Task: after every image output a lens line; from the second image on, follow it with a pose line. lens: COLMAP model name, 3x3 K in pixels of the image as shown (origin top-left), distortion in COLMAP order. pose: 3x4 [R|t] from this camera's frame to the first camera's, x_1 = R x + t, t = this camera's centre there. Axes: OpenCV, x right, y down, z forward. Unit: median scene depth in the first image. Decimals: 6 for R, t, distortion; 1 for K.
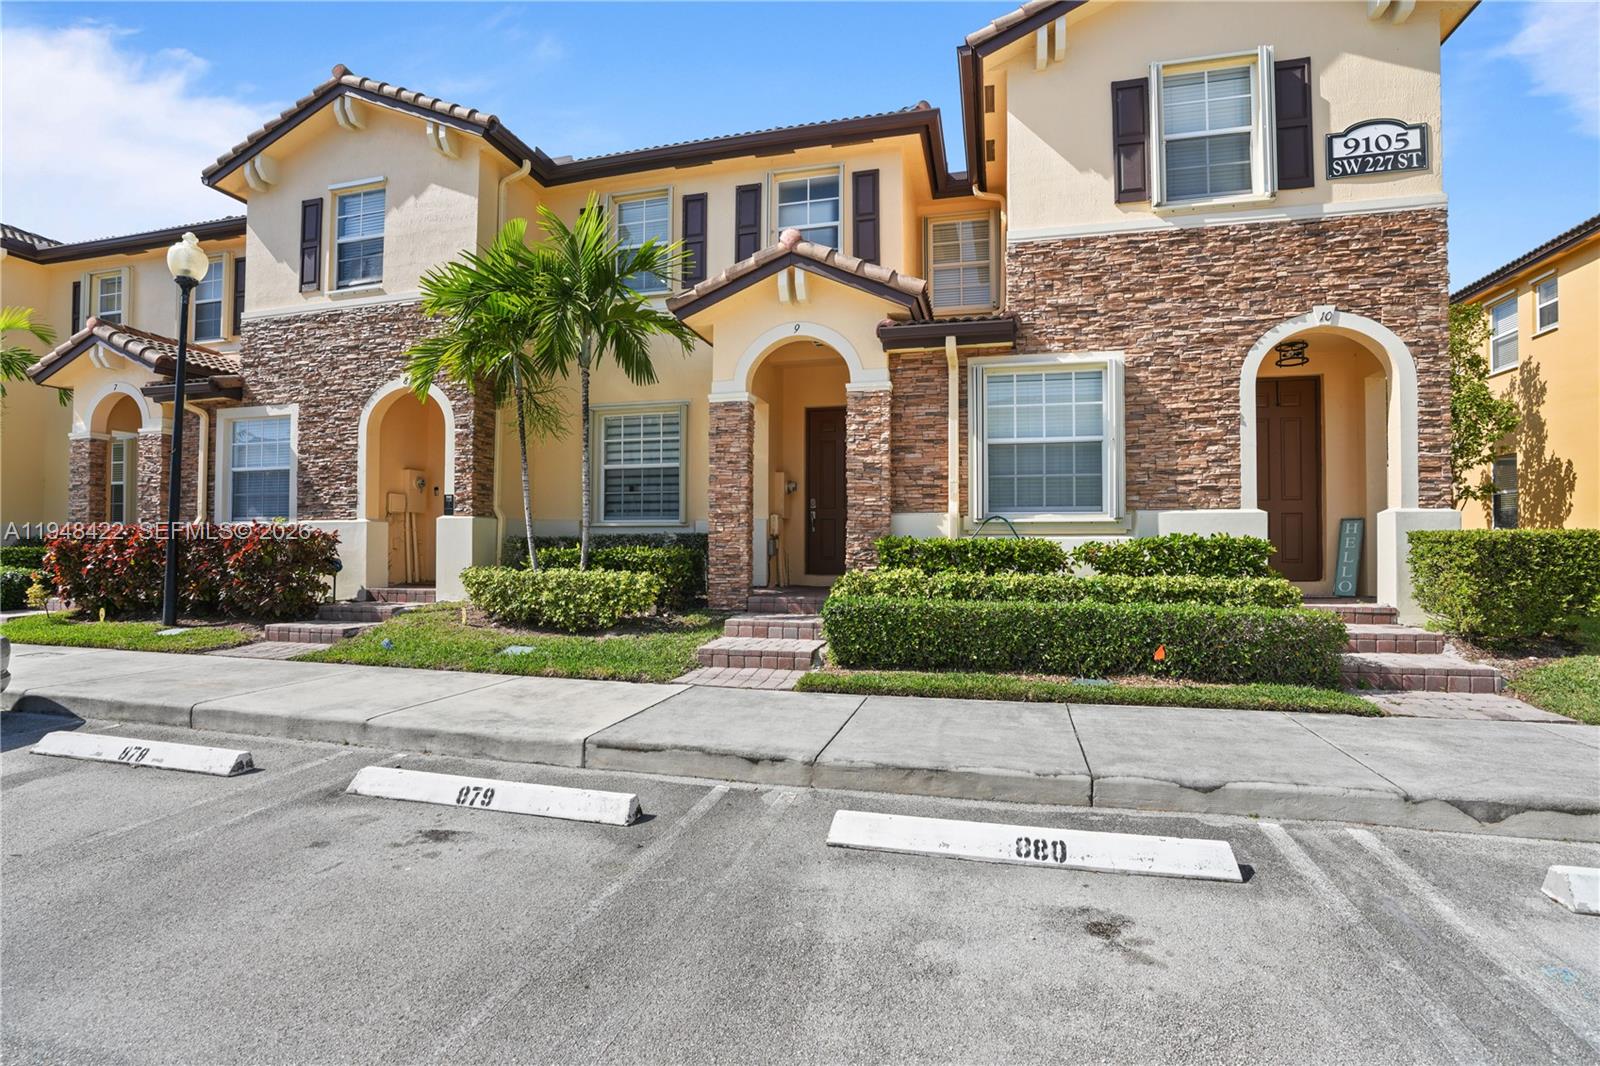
lens RADIAL K [[720.7, 0, 809.0], [0, 720.7, 531.4], [0, 0, 1]] dist [-0.060953, 0.021567]
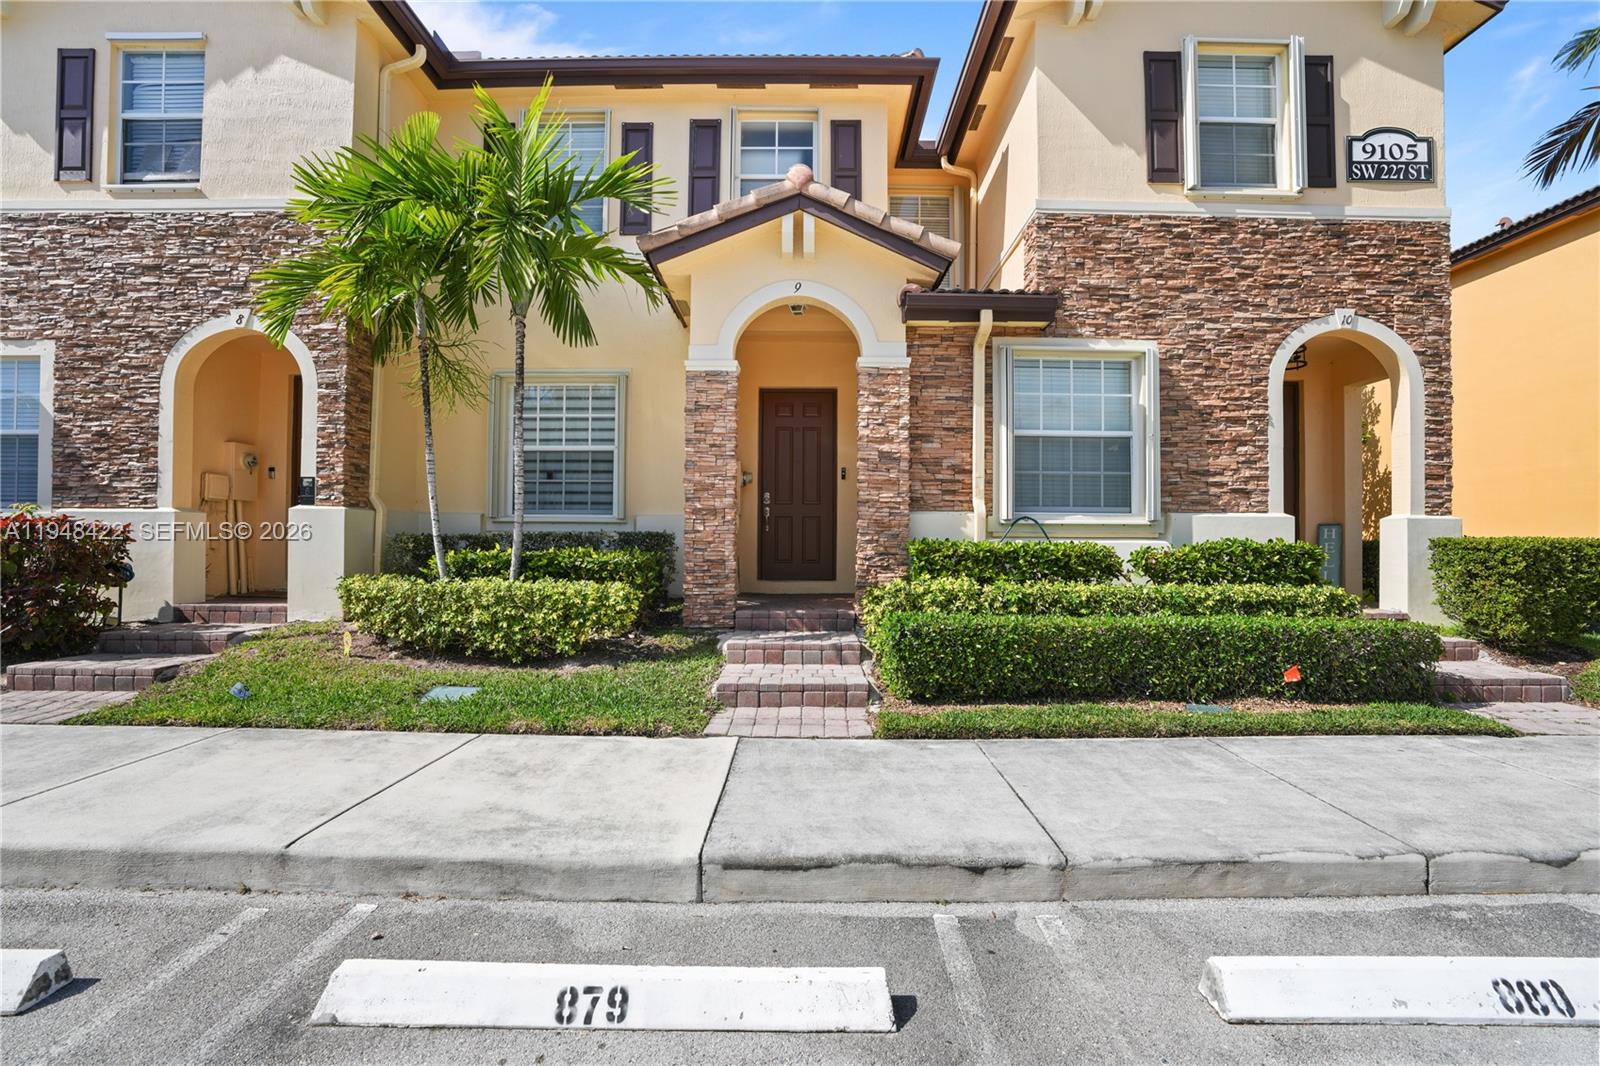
lens RADIAL K [[720.7, 0, 809.0], [0, 720.7, 531.4], [0, 0, 1]] dist [-0.060953, 0.021567]
pose [[0.971137, 0.009243, 0.238344, -0.216485], [-0.010225, 0.999944, 0.002883, -0.002976], [-0.238304, -0.005237, 0.971177, 0.205520]]
